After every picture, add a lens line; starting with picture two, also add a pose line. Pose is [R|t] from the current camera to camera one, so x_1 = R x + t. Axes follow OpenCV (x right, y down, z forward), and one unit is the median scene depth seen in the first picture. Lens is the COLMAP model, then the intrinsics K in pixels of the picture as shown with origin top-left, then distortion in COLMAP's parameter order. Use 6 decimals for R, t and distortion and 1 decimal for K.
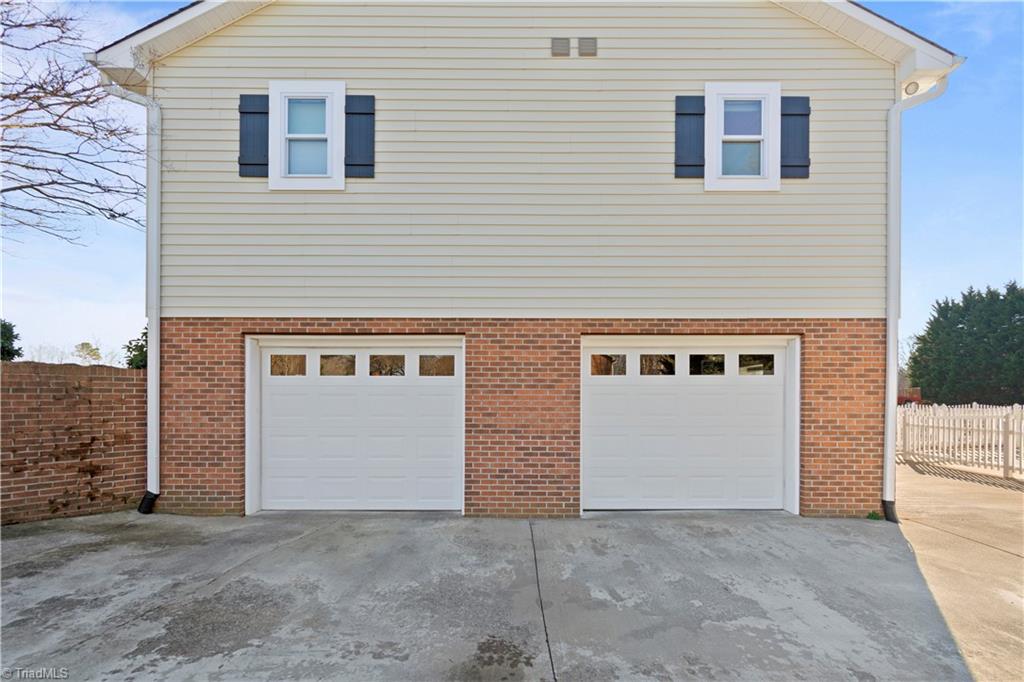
lens RADIAL K [[467.5, 0, 519.6], [0, 467.5, 400.0], [0, 0, 1]] dist [0.005839, -0.003890]
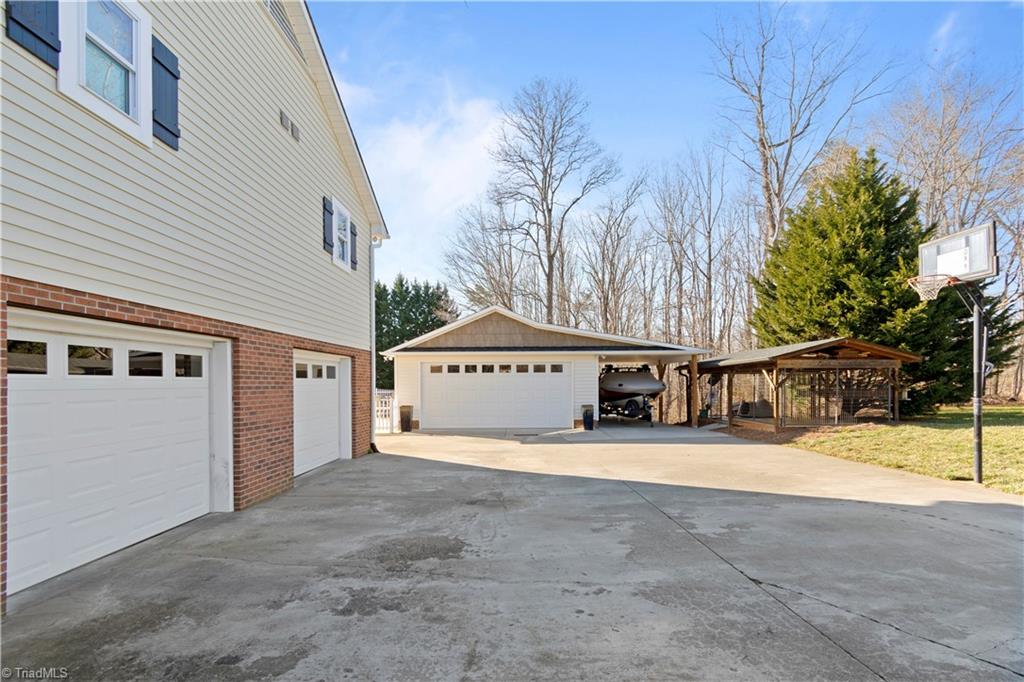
lens RADIAL K [[467.5, 0, 501.6], [0, 467.5, 385.1], [0, 0, 1]] dist [0.005839, -0.003890]
pose [[0.043541, -0.006168, 0.999033, -1.155245], [0.013193, 0.999897, 0.005598, -0.034489], [-0.998965, 0.012937, 0.043617, 0.359123]]
